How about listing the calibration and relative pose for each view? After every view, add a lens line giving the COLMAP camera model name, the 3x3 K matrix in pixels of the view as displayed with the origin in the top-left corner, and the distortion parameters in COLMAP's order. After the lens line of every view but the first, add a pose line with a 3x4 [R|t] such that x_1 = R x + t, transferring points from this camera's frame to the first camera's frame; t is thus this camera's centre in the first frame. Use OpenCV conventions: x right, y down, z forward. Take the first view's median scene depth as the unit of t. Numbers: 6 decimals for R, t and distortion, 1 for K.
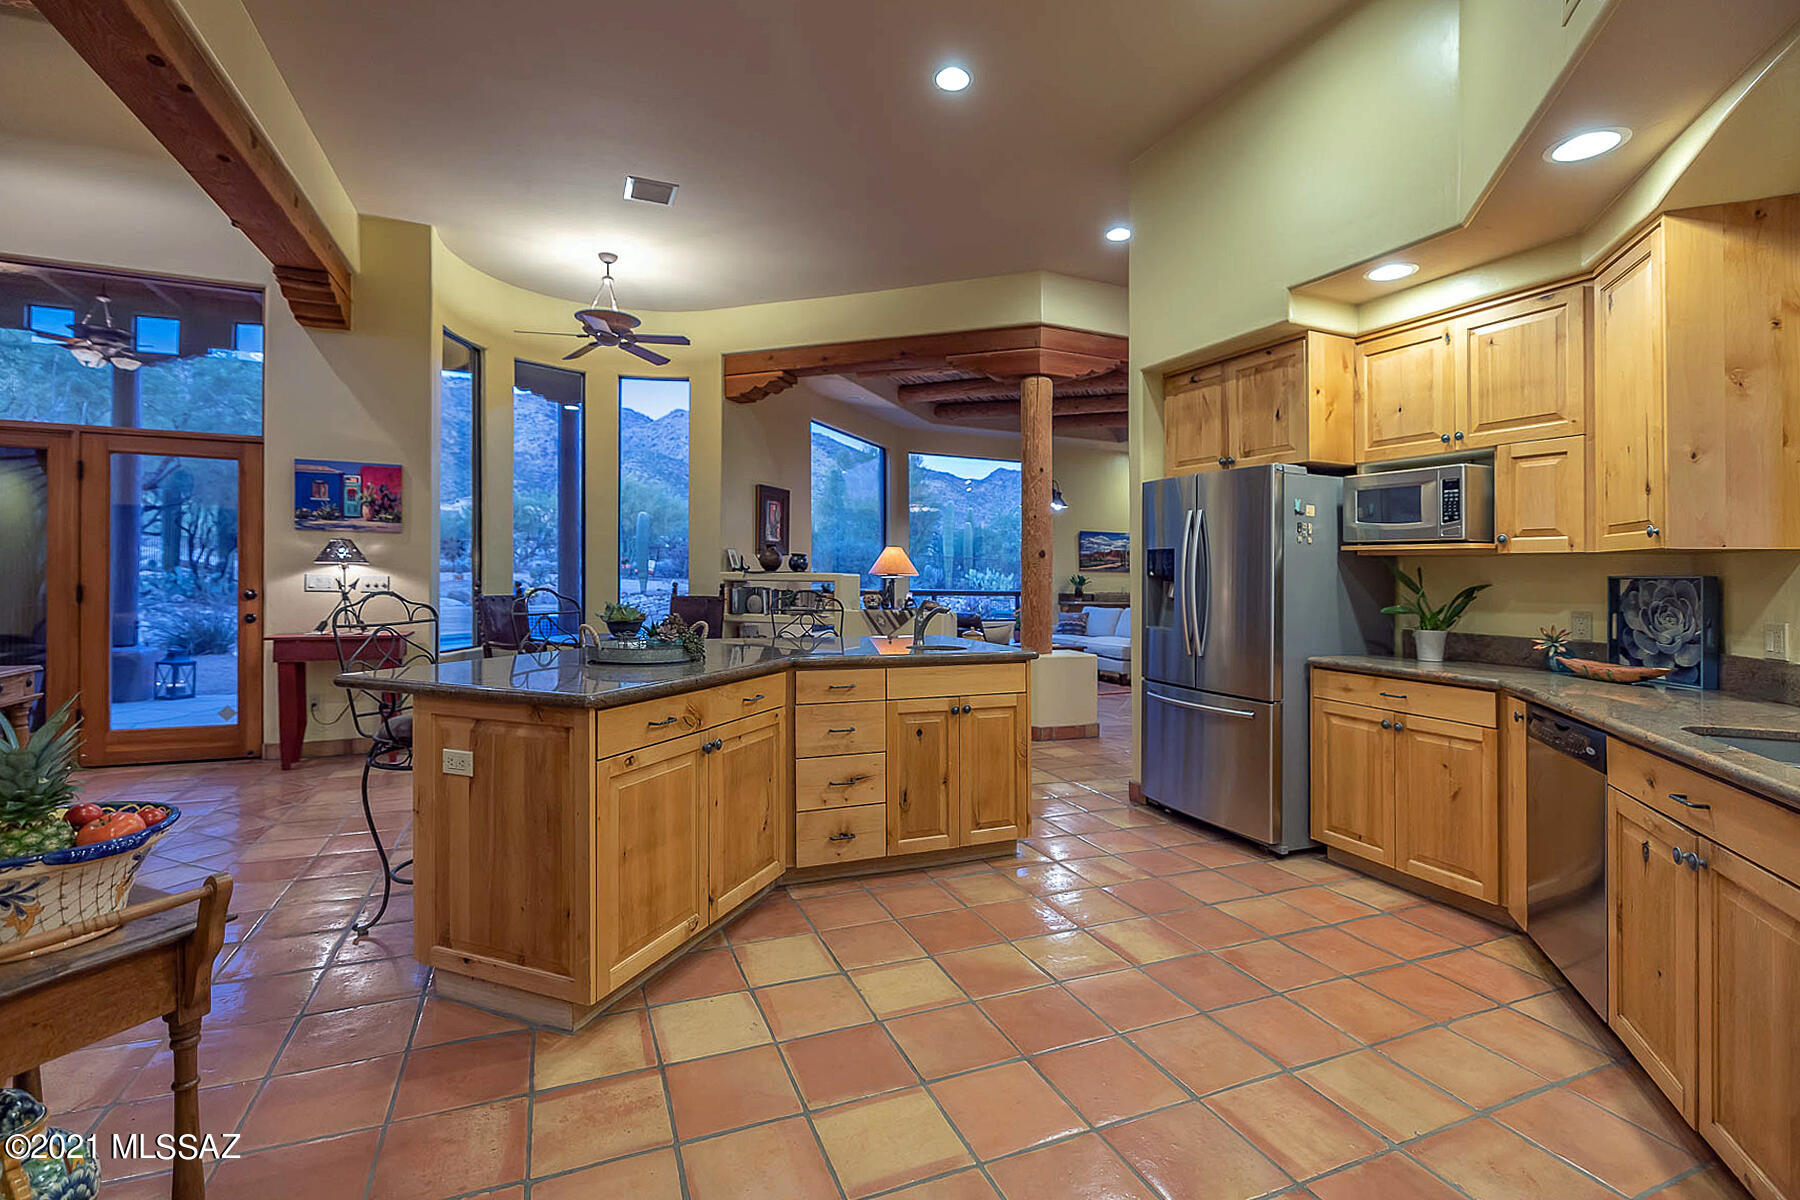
lens RADIAL K [[848.1, 0, 909.2], [0, 848.1, 577.7], [0, 0, 1]] dist [-0.008388, -0.000534]
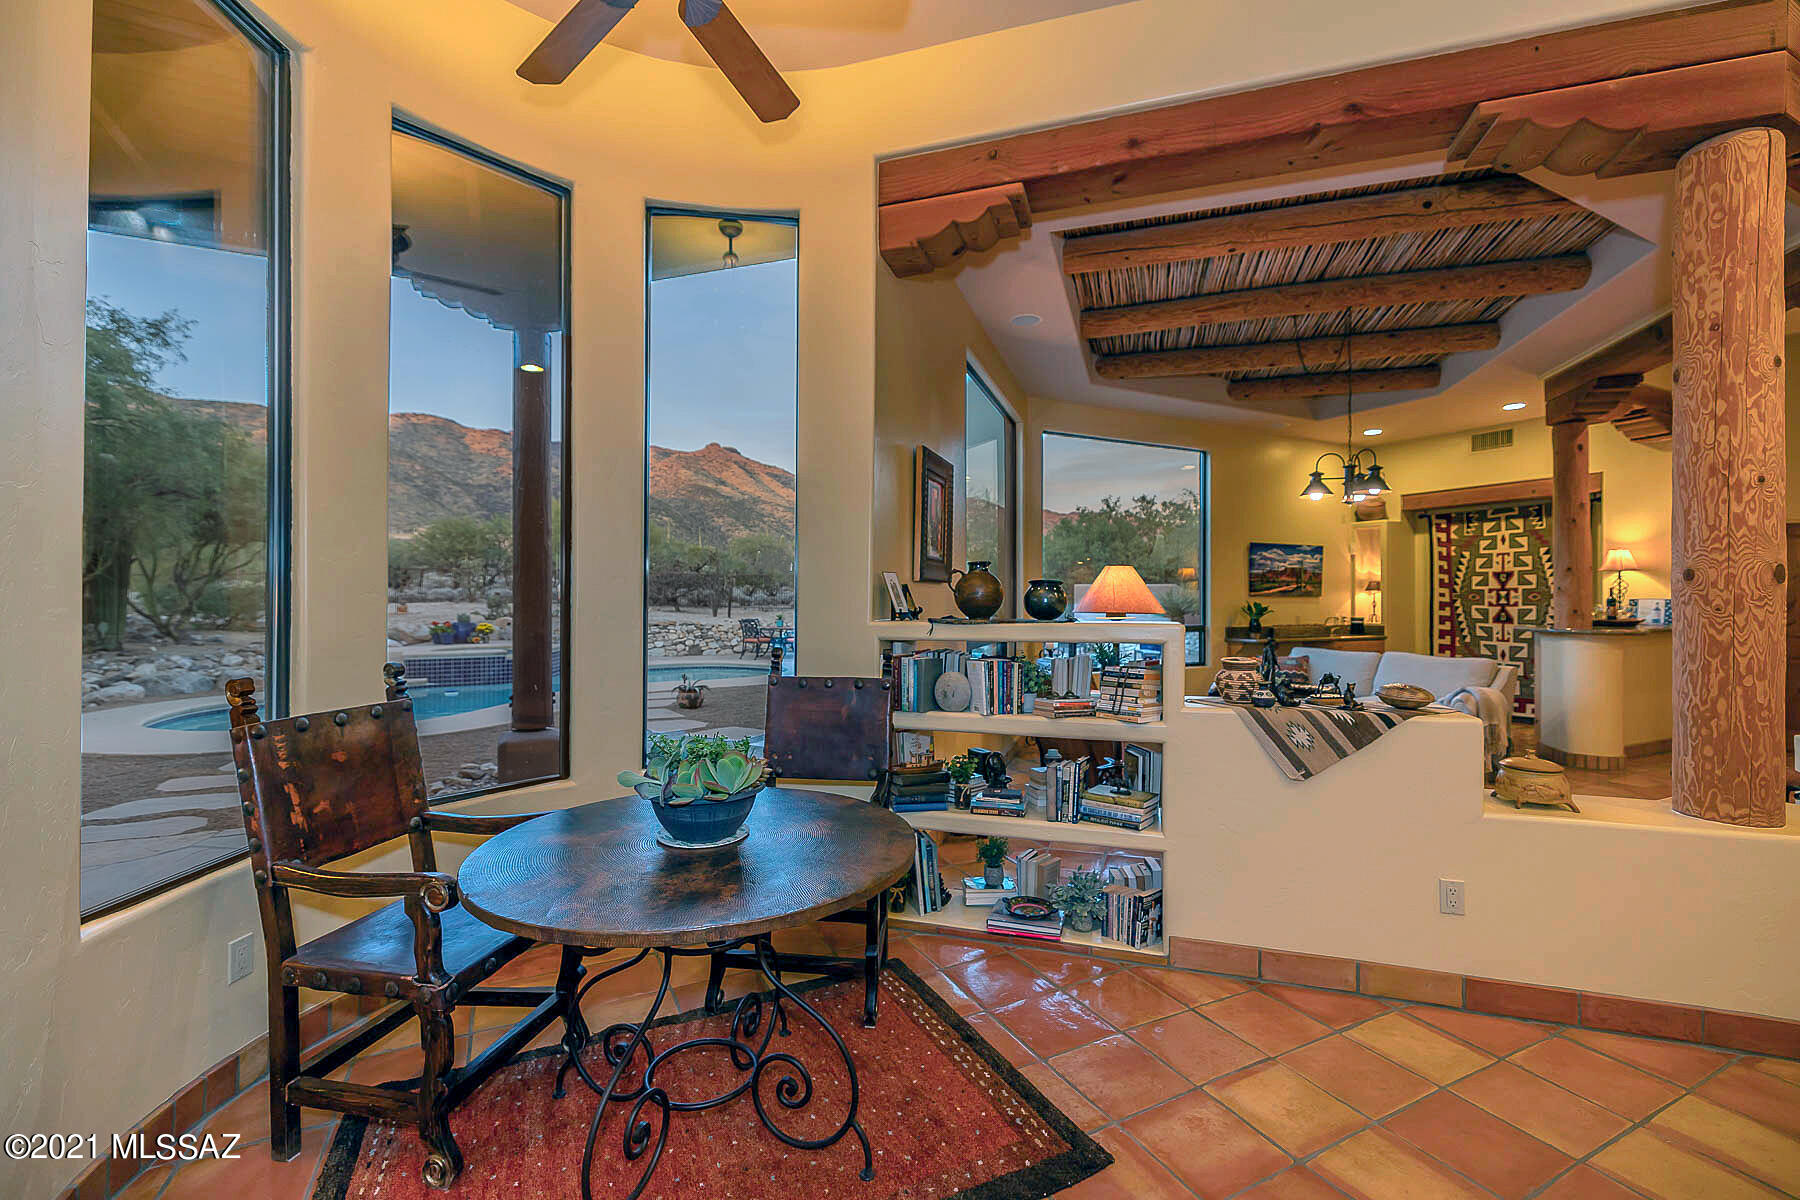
lens RADIAL K [[793.5, 0, 926.5], [0, 793.5, 575.7], [0, 0, 1]] dist [0.000334, -0.000020]
pose [[0.997128, -0.014667, 0.074298, -0.467635], [0.016789, 0.999466, -0.028015, -0.040647], [-0.073847, 0.029182, 0.996843, 1.168140]]
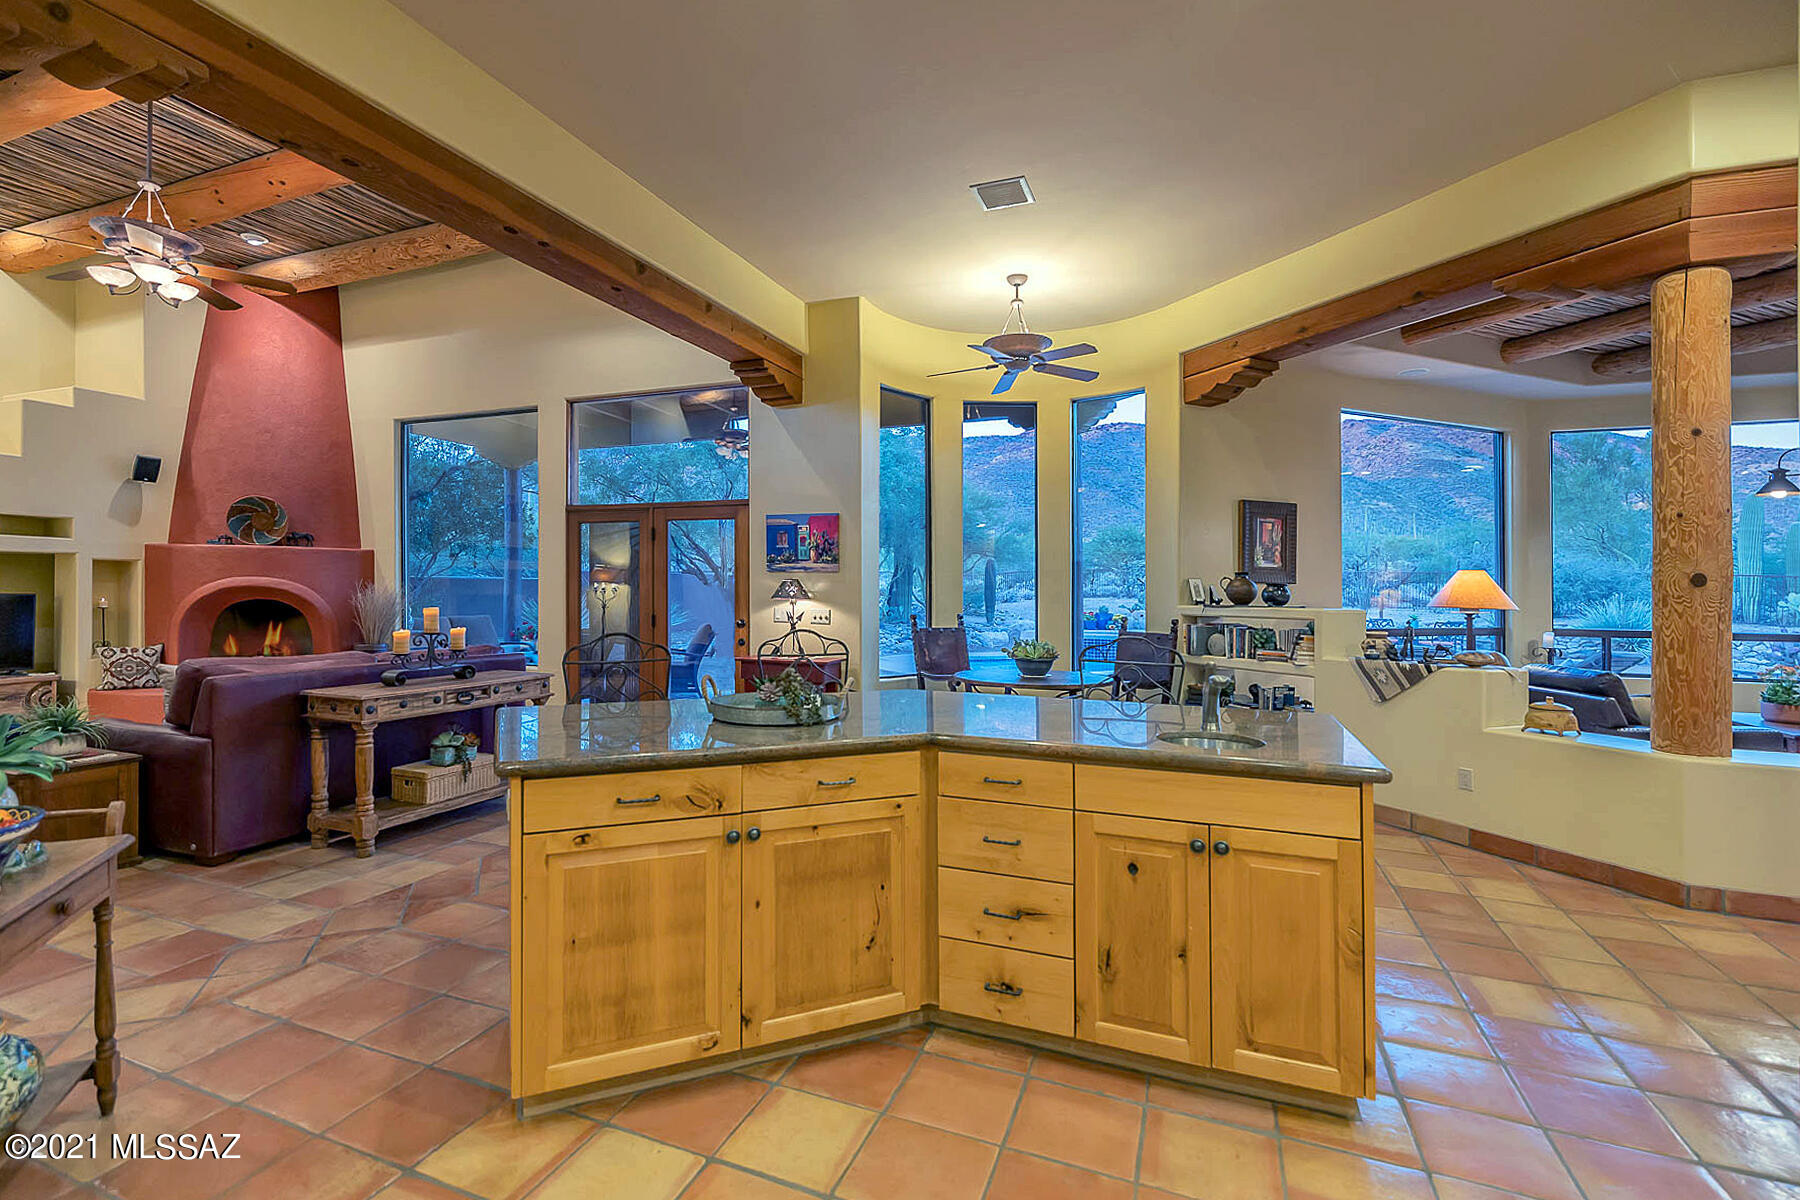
lens RADIAL K [[807.5, 0, 821.4], [0, 807.5, 598.5], [0, 0, 1]] dist [-0.001019, -0.000316]
pose [[0.679983, -0.000058, -0.733228, 0.277453], [-0.003107, 0.999991, -0.002960, -0.021169], [0.733221, 0.004291, 0.679977, 0.359933]]
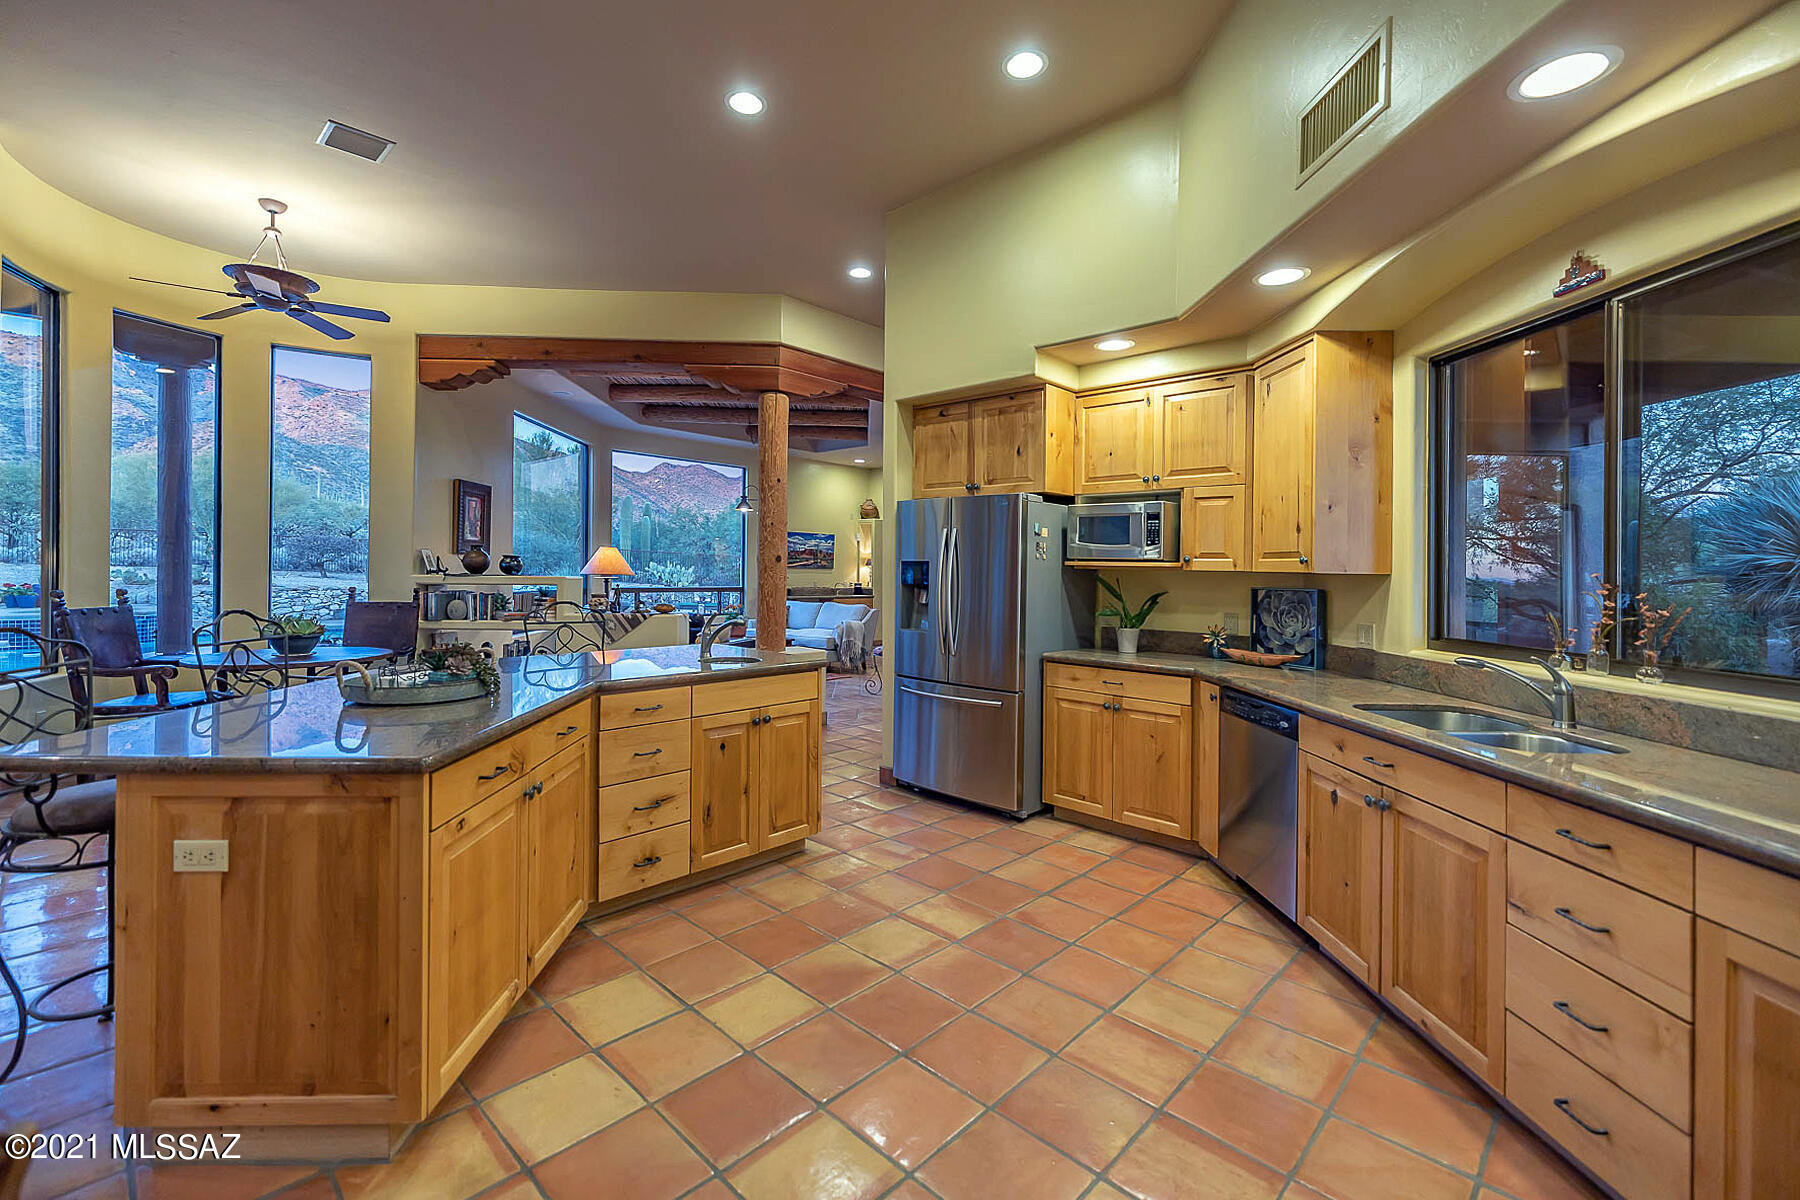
lens RADIAL K [[776.6, 0, 917.4], [0, 776.6, 573.3], [0, 0, 1]] dist [-0.001229, -0.000713]
pose [[0.914904, -0.004552, 0.403646, -0.133220], [0.001921, 0.999974, 0.006924, -0.026786], [-0.403667, -0.005559, 0.914889, 0.053656]]
